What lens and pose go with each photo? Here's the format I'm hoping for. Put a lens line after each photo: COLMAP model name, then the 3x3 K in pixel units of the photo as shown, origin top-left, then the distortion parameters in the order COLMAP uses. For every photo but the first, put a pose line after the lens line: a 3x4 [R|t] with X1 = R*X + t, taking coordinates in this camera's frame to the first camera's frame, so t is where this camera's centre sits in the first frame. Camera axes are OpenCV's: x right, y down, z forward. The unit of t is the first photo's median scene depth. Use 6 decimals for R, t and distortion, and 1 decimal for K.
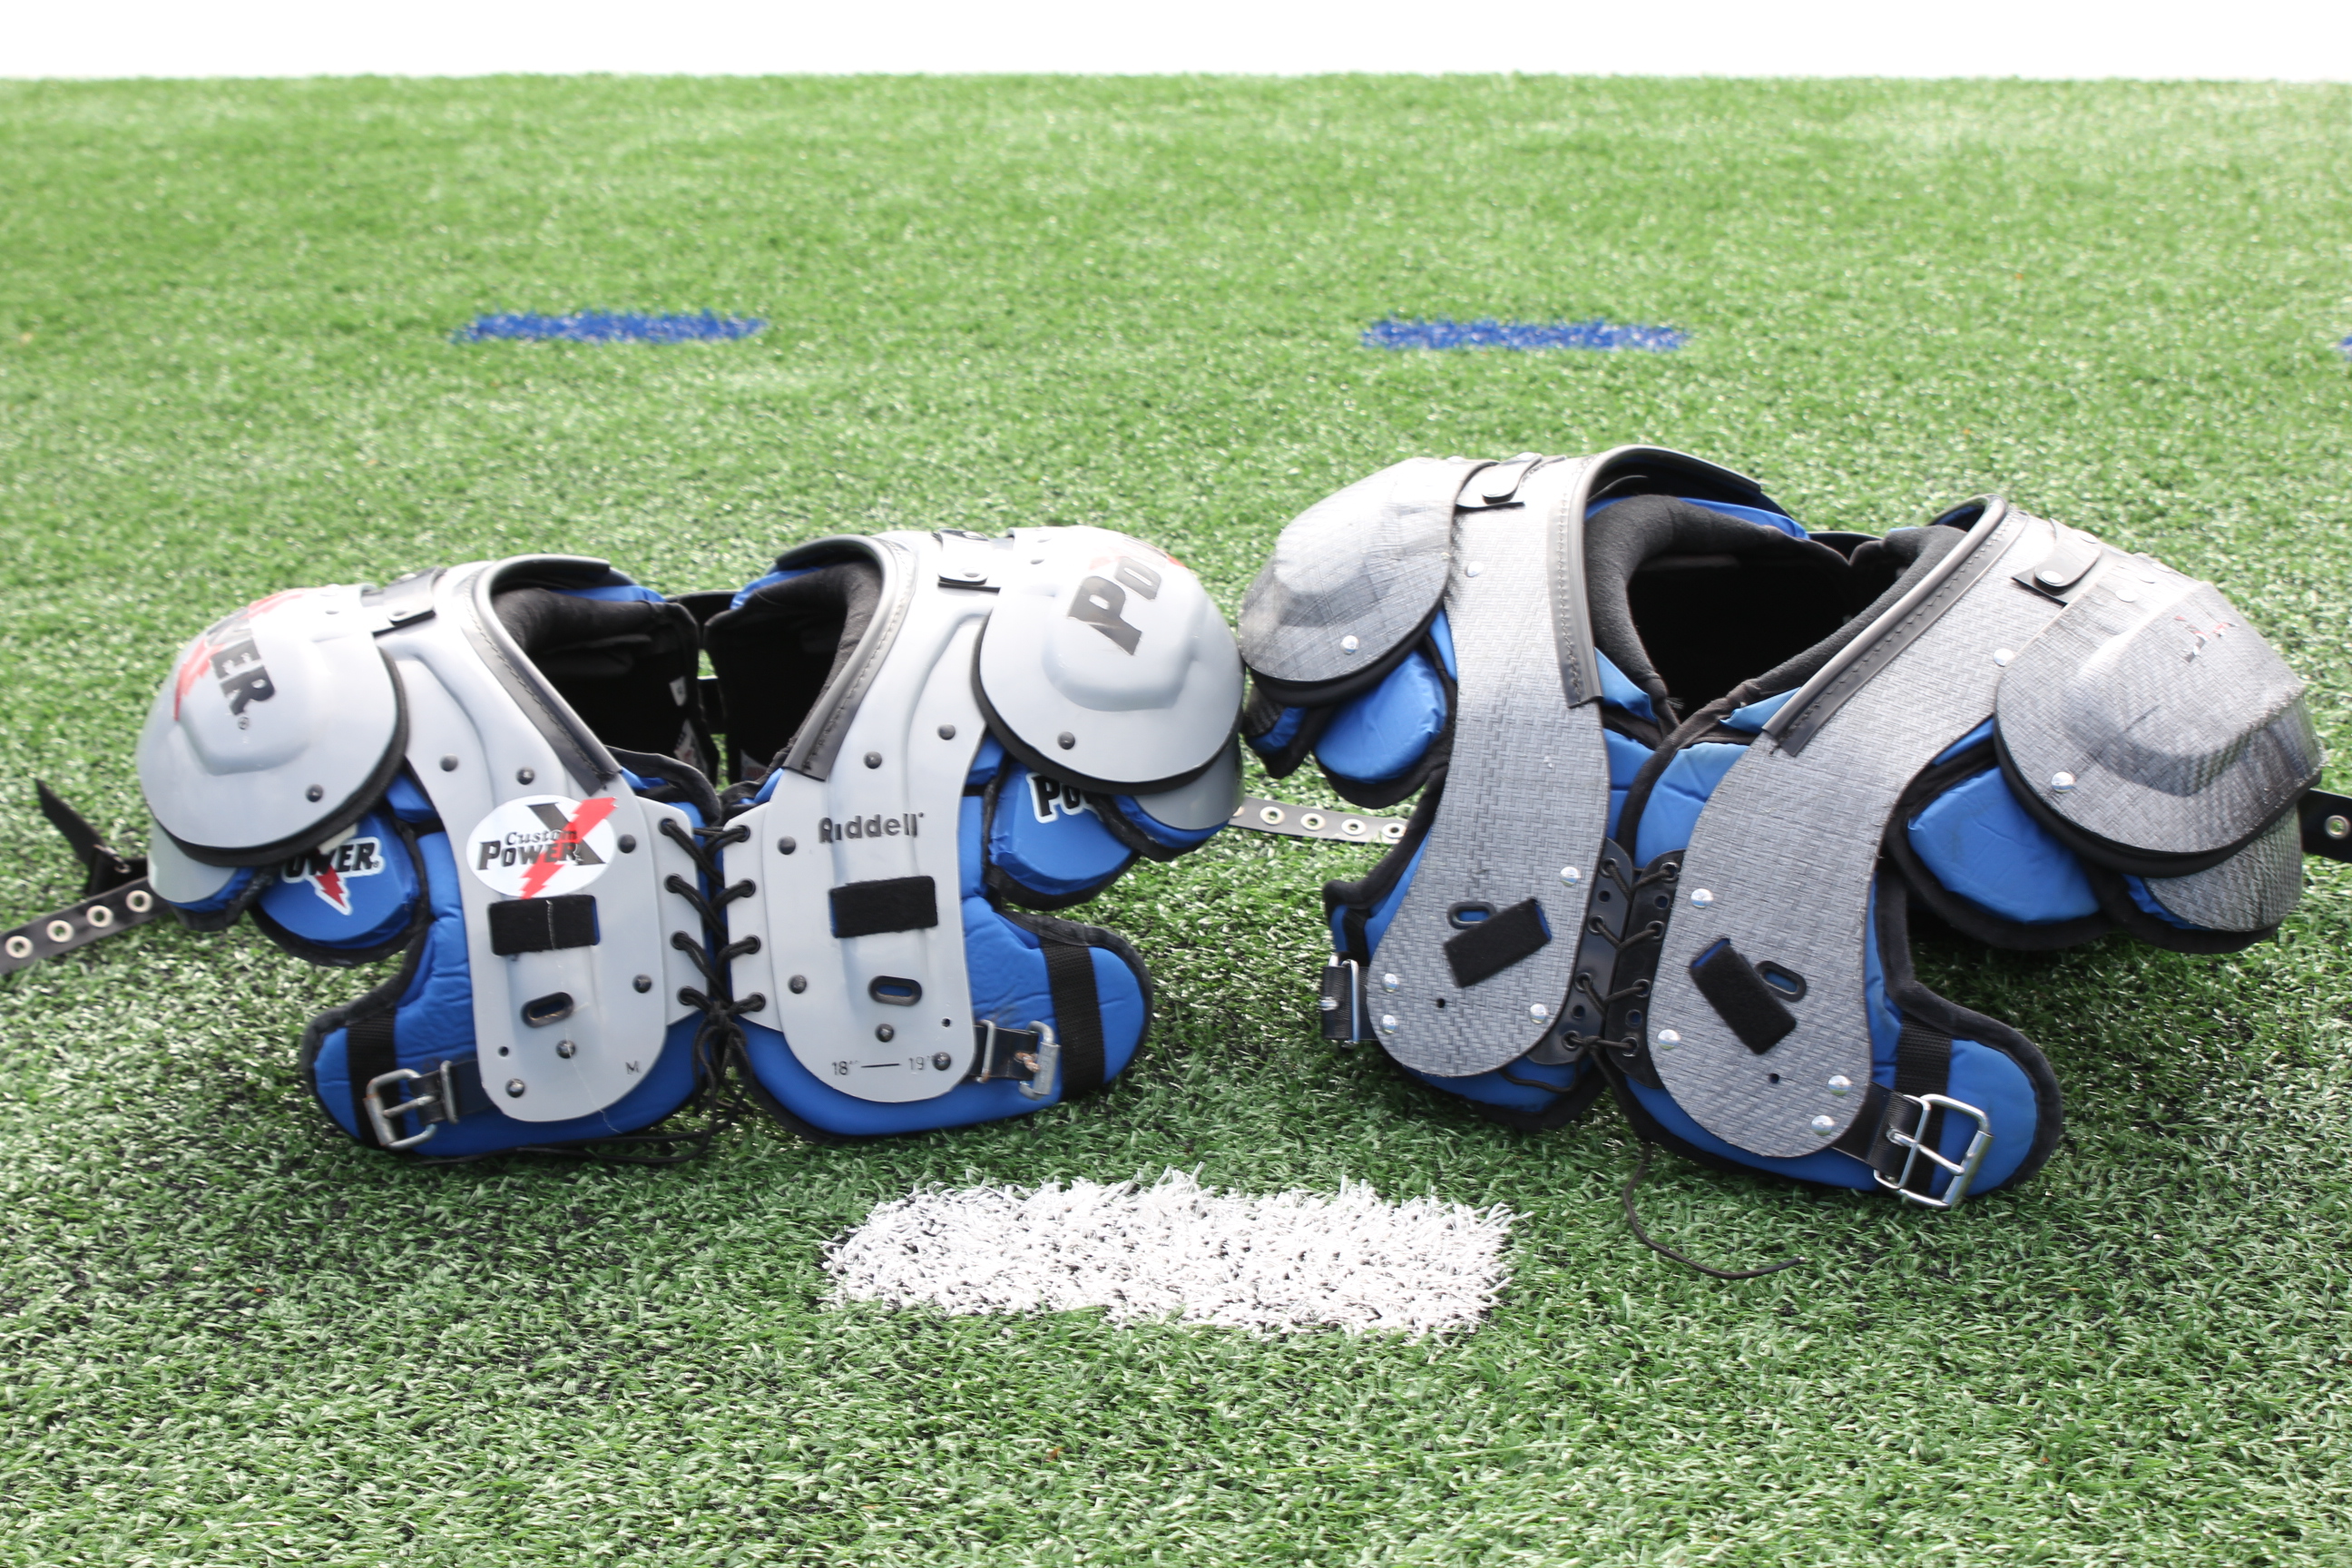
lens RADIAL K [[3528.9, 0, 1176.0], [0, 3528.9, 784.0], [0, 0, 1]] dist [-0.043947, -0.062300]
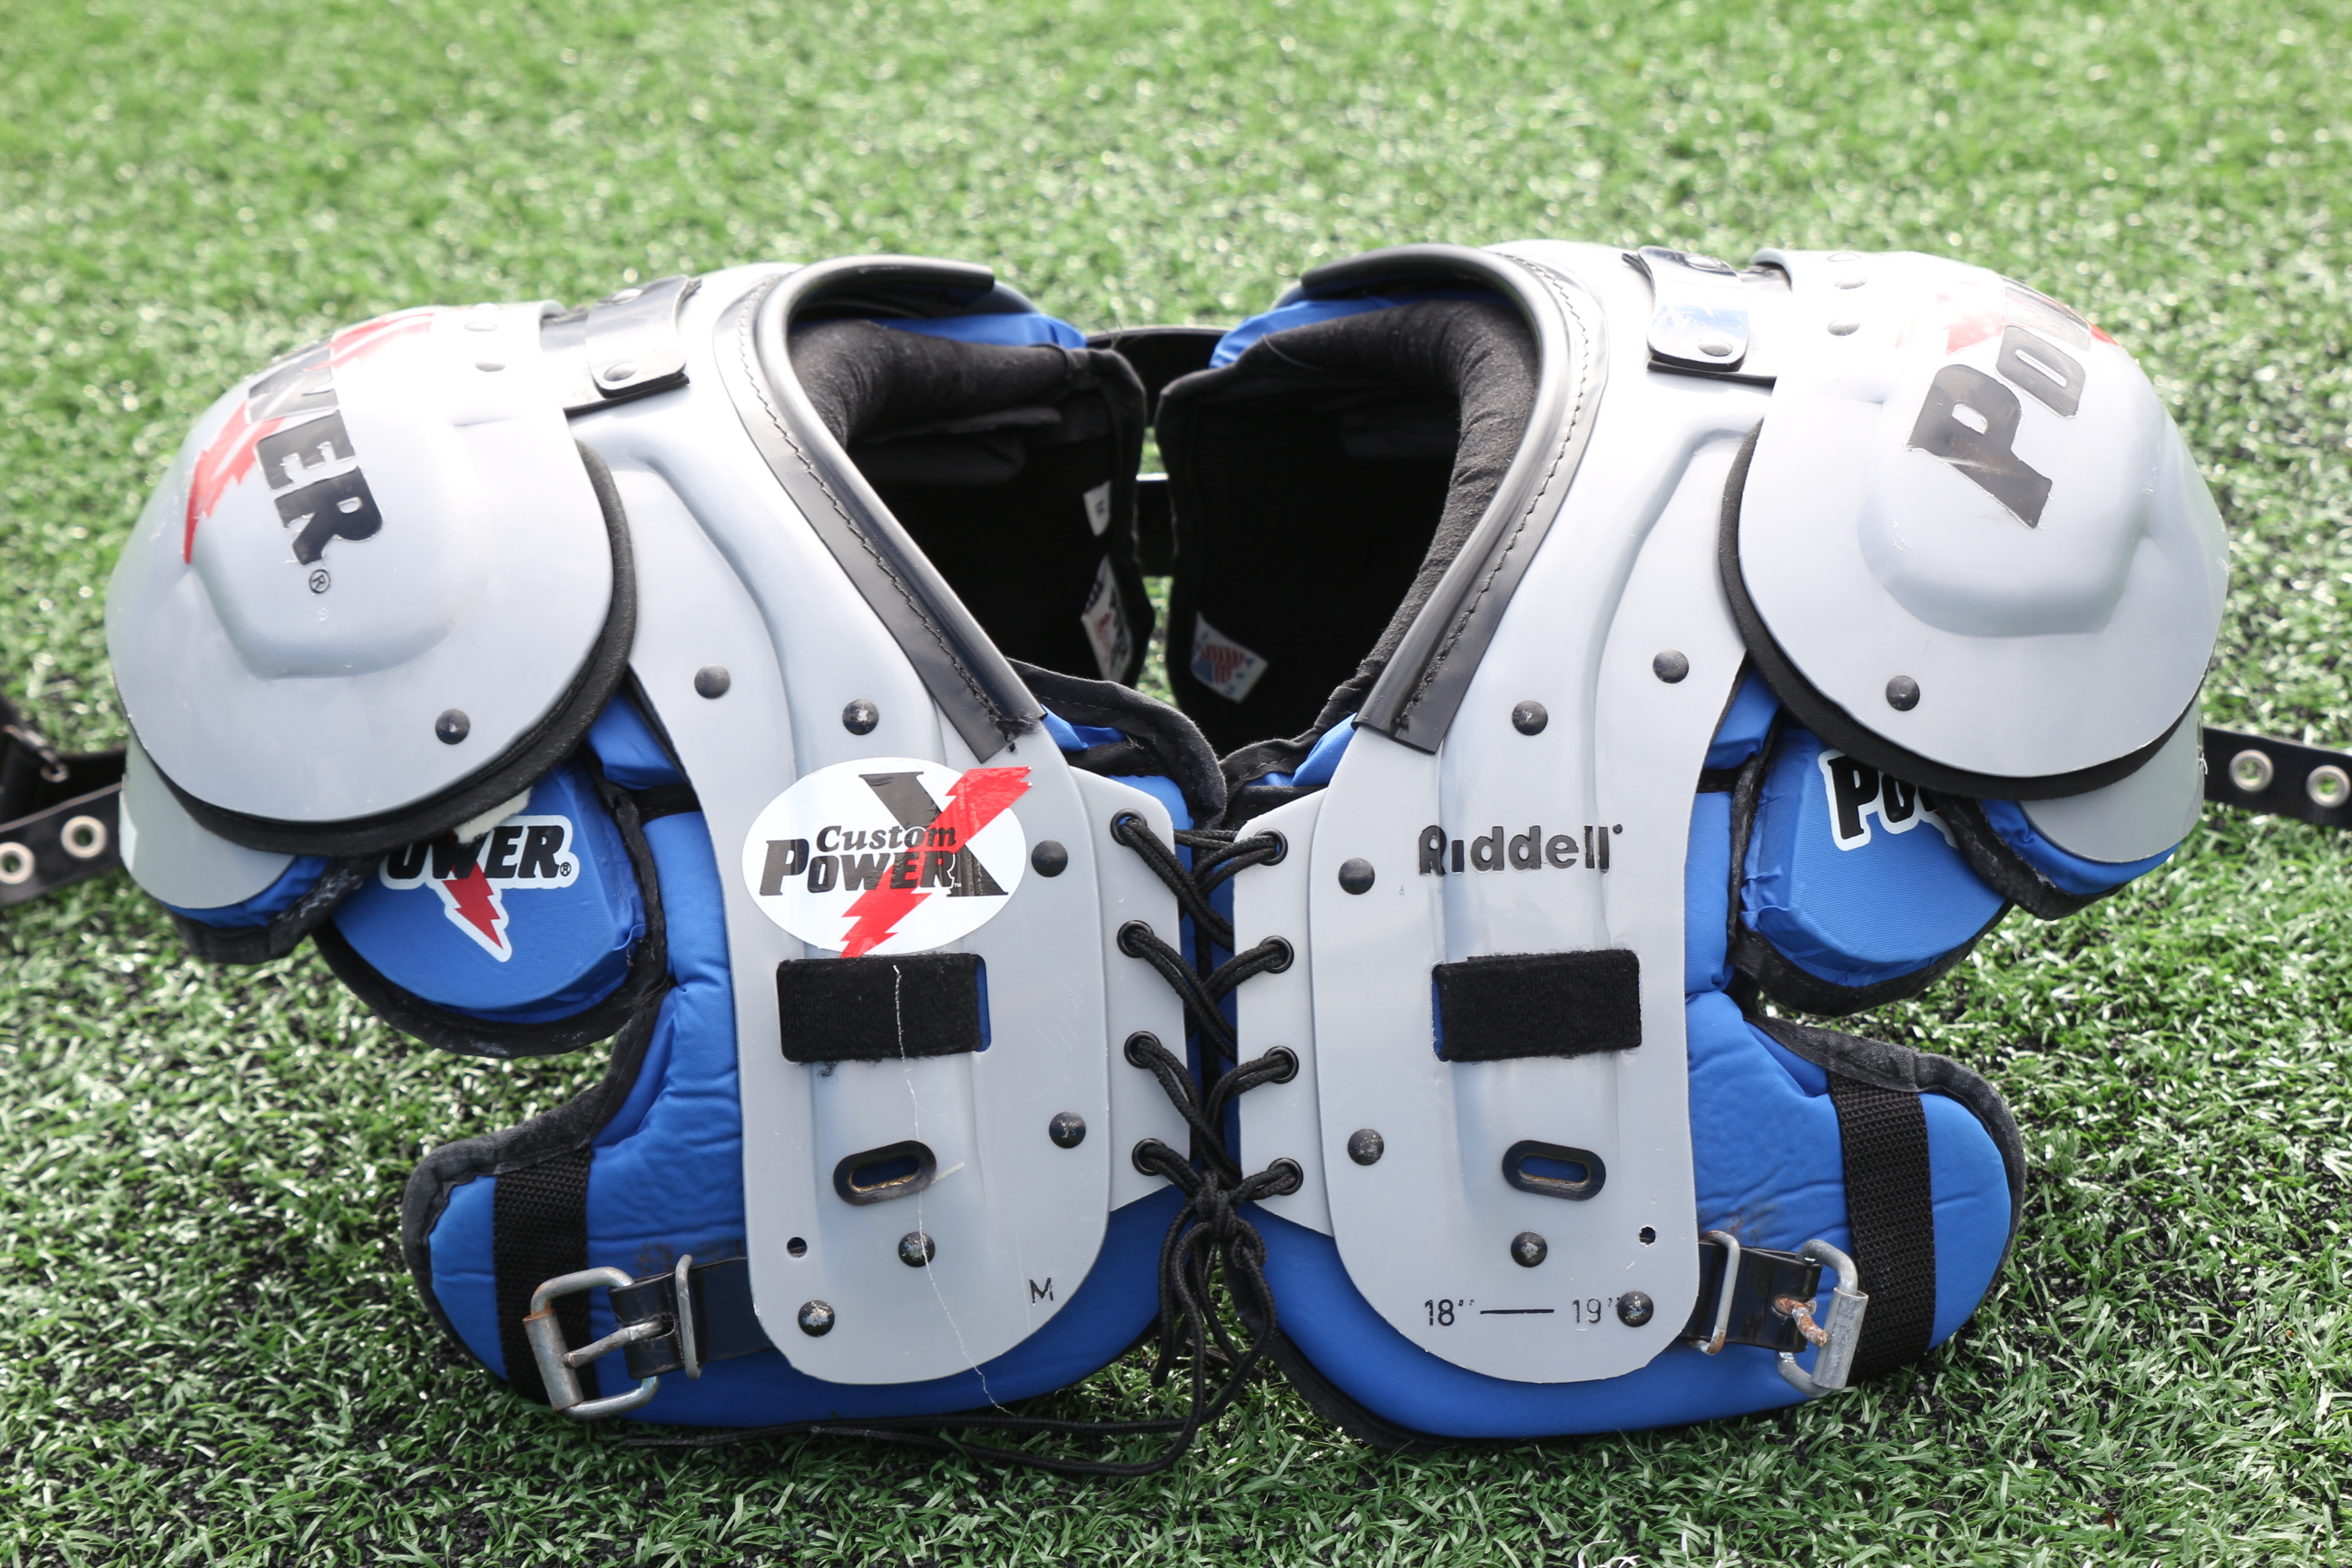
lens RADIAL K [[5405.6, 0, 1175.3], [0, 5405.6, 866.0], [0, 0, 1]] dist [0.050973, -0.020421]
pose [[0.996132, 0.055936, -0.067765, -0.081452], [-0.050172, 0.995204, 0.083970, -0.048059], [0.072137, -0.080246, 0.994161, 0.208314]]
